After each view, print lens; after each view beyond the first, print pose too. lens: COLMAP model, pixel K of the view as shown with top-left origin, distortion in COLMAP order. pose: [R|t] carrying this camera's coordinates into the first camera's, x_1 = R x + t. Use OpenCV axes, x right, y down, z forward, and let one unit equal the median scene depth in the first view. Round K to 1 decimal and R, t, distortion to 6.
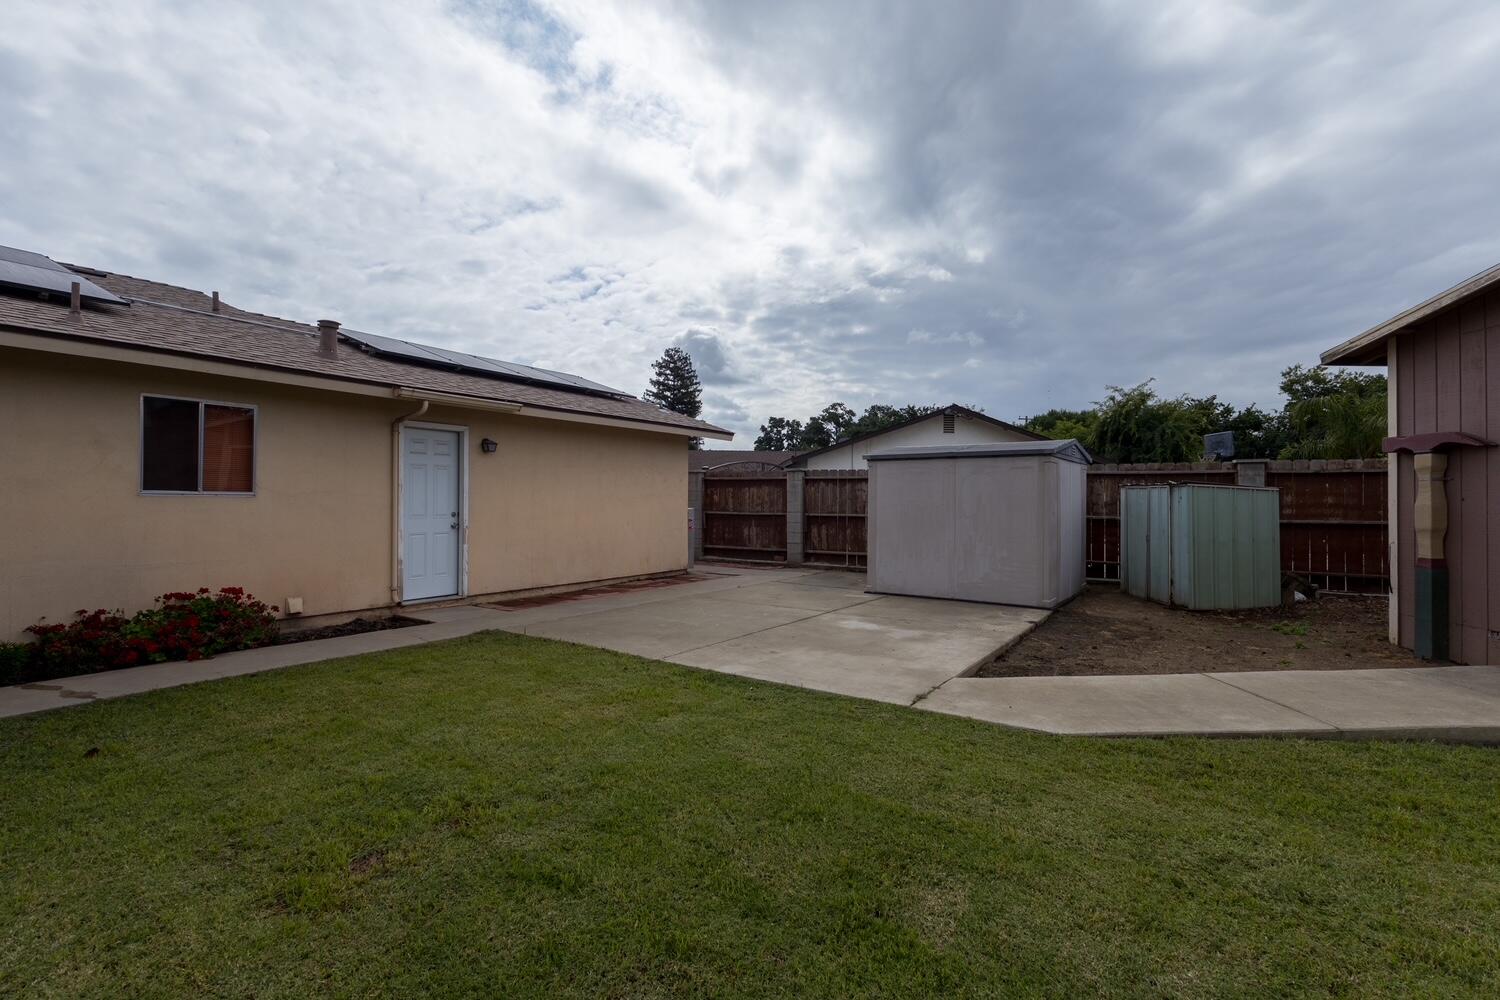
lens RADIAL K [[720.3, 0, 750.0], [0, 720.3, 500.0], [0, 0, 1]] dist [0.078940, -0.000111]
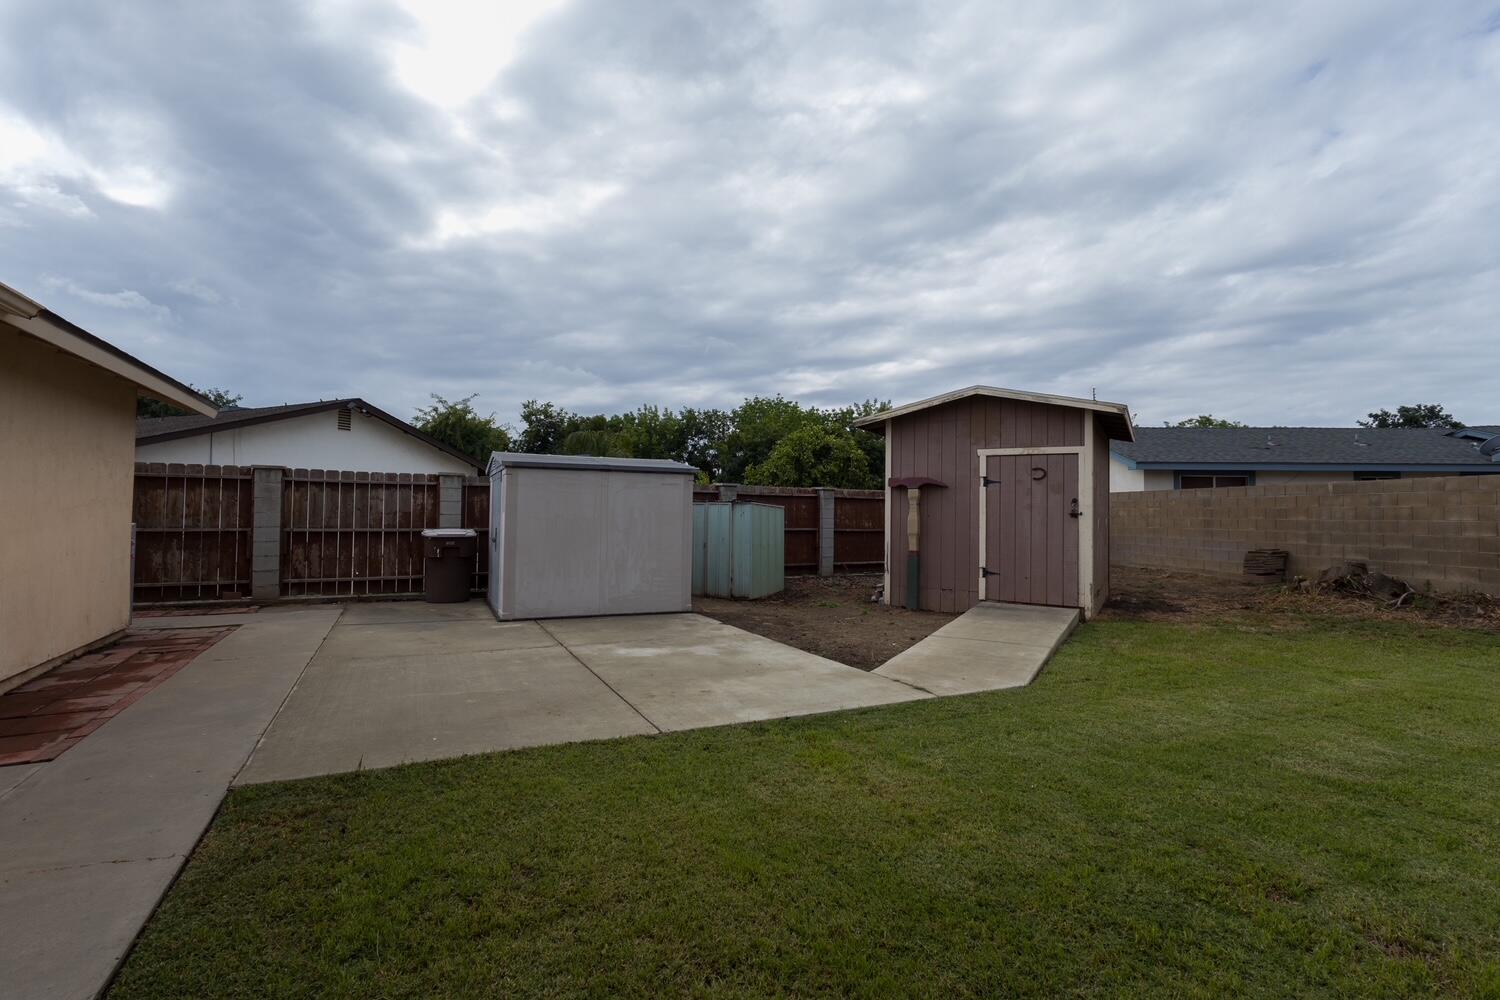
lens RADIAL K [[695.1, 0, 750.1], [0, 695.1, 508.9], [0, 0, 1]] dist [0.011640, 0.000080]
pose [[0.515383, 0.002926, 0.856955, -0.313900], [-0.009751, 0.999949, 0.002450, -0.008664], [-0.856904, -0.009619, 0.515385, 0.261852]]
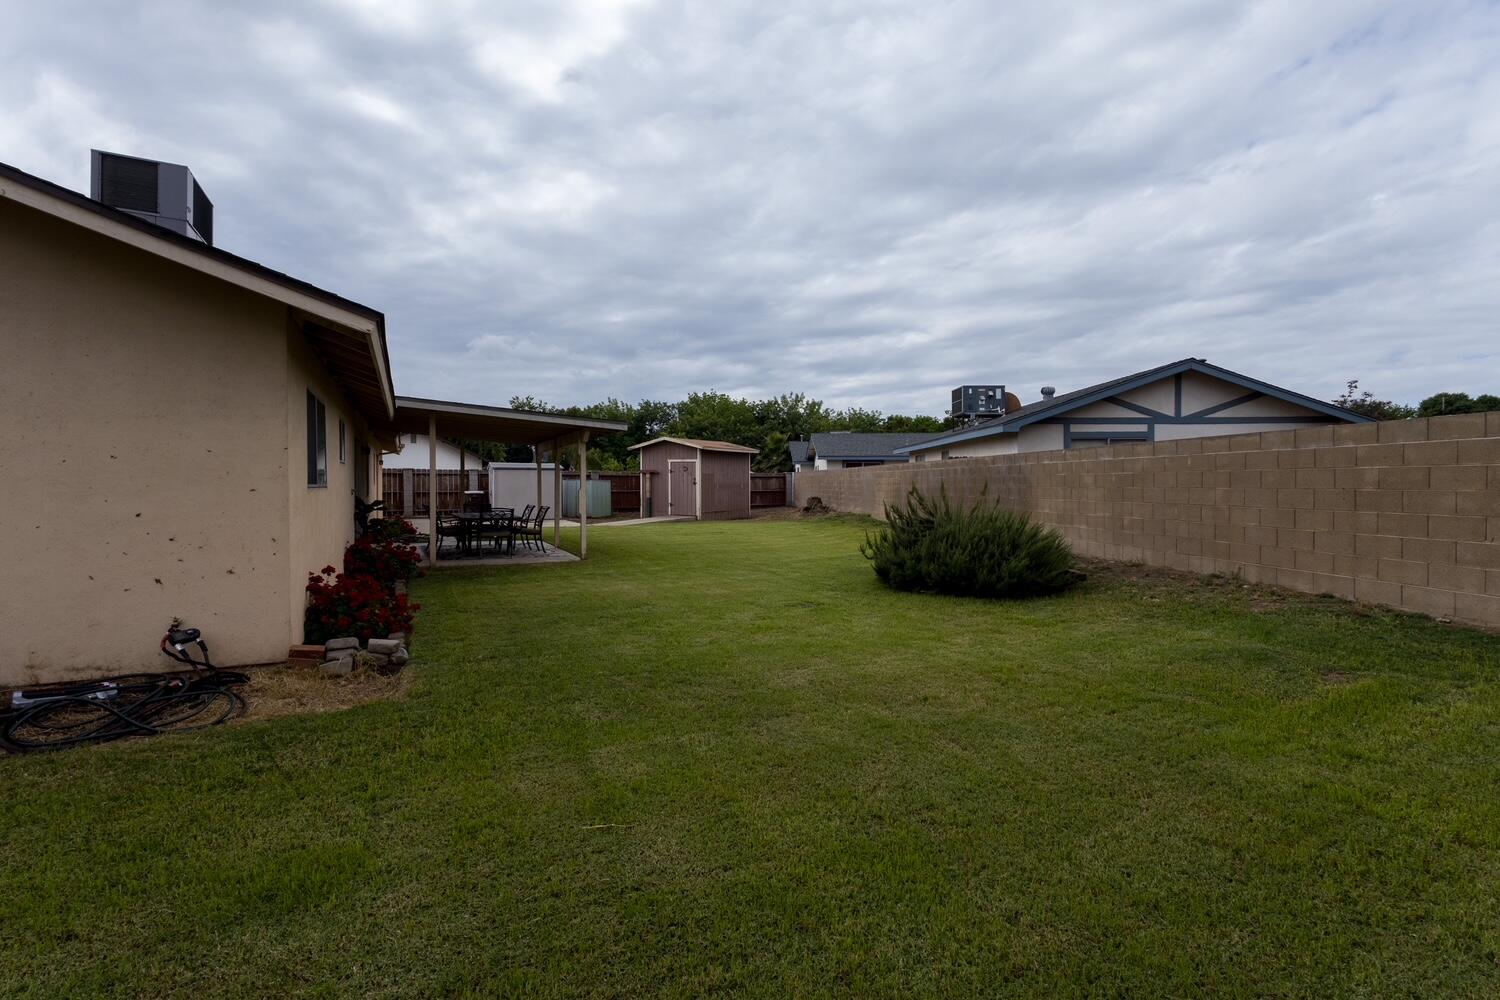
lens RADIAL K [[692.6, 0, 751.6], [0, 692.6, 495.9], [0, 0, 1]] dist [0.010434, 0.000147]
pose [[0.514241, -0.023630, 0.857320, -1.166567], [-0.000262, 0.999616, 0.027709, -0.023278], [-0.857646, -0.014474, 0.514038, -0.821043]]
